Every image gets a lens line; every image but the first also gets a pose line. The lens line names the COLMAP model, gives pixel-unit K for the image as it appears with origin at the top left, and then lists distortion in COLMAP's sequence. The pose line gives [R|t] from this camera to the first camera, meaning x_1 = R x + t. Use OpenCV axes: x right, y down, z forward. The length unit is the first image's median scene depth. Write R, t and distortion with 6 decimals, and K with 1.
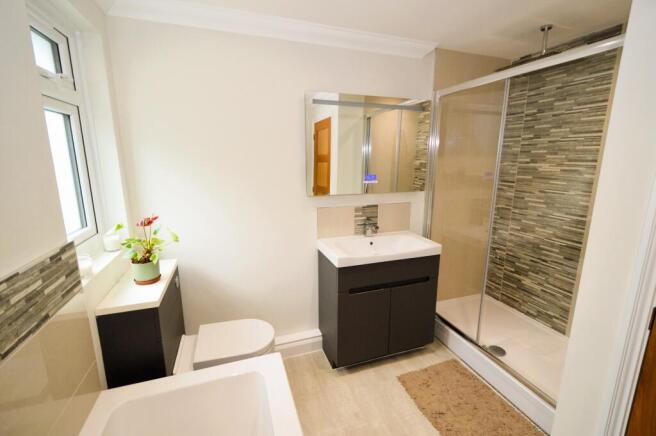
lens RADIAL K [[291.8, 0, 328.0], [0, 291.8, 218.0], [0, 0, 1]] dist [0.000137, 0.000352]
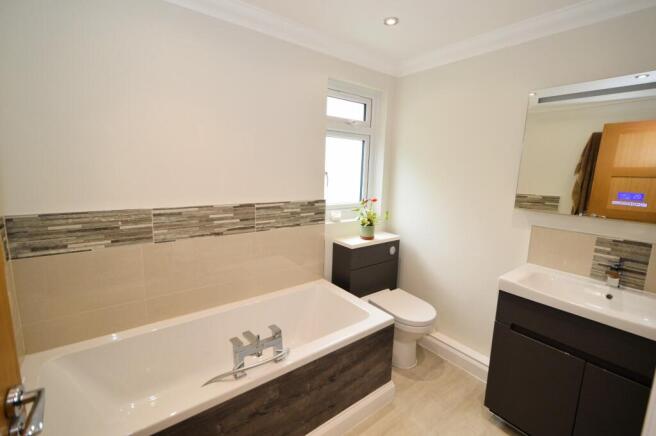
lens RADIAL K [[279.5, 0, 328.9], [0, 279.5, 213.6], [0, 0, 1]] dist [0.000230, -0.000010]
pose [[0.300976, 0.159690, -0.940166, 0.600831], [-0.226943, 0.969550, 0.092029, -0.009424], [0.926234, 0.185666, 0.328052, 0.212262]]
